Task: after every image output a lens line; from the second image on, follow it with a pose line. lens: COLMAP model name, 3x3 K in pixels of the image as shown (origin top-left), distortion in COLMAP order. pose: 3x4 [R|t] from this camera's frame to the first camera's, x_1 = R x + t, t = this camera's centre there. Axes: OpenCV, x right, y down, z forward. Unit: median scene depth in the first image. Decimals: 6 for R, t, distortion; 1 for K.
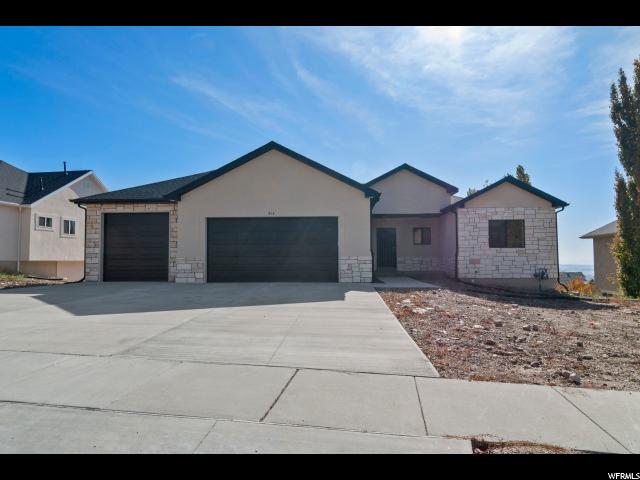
lens RADIAL K [[385.8, 0, 316.1], [0, 385.8, 238.3], [0, 0, 1]] dist [-0.008437, 0.001748]
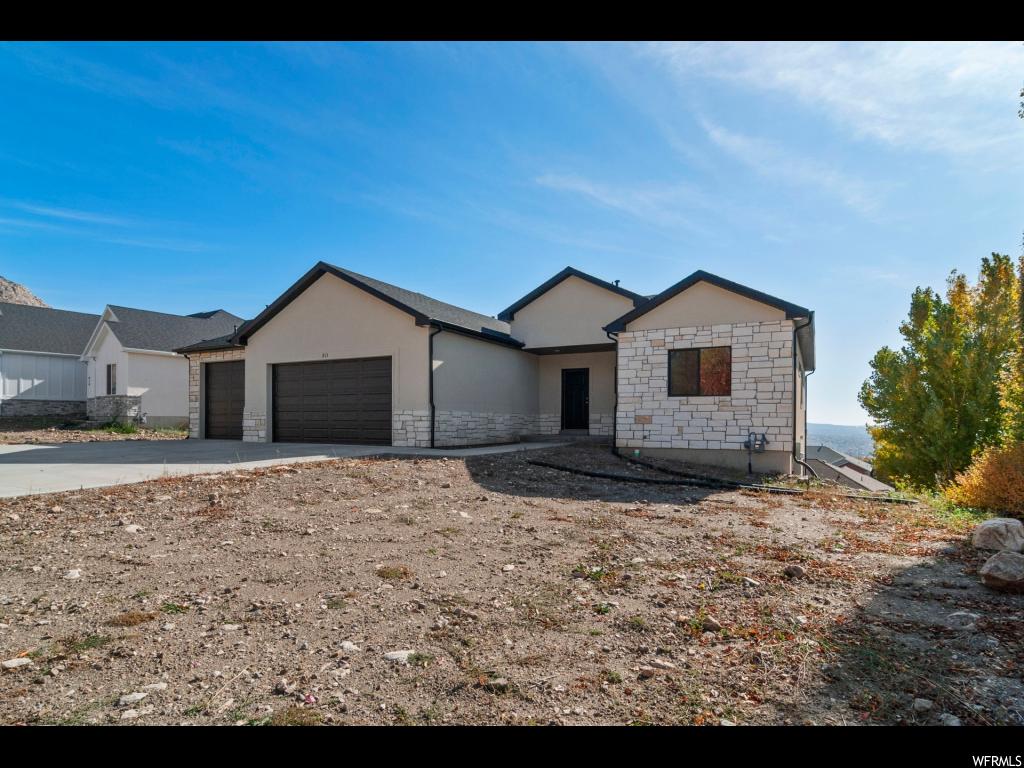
lens RADIAL K [[556.6, 0, 513.5], [0, 556.6, 379.3], [0, 0, 1]] dist [0.002187, 0.005878]
pose [[0.901367, -0.025482, -0.432306, 0.603190], [0.016574, 0.999566, -0.024363, 0.014902], [0.432739, 0.014795, 0.901398, 0.128203]]
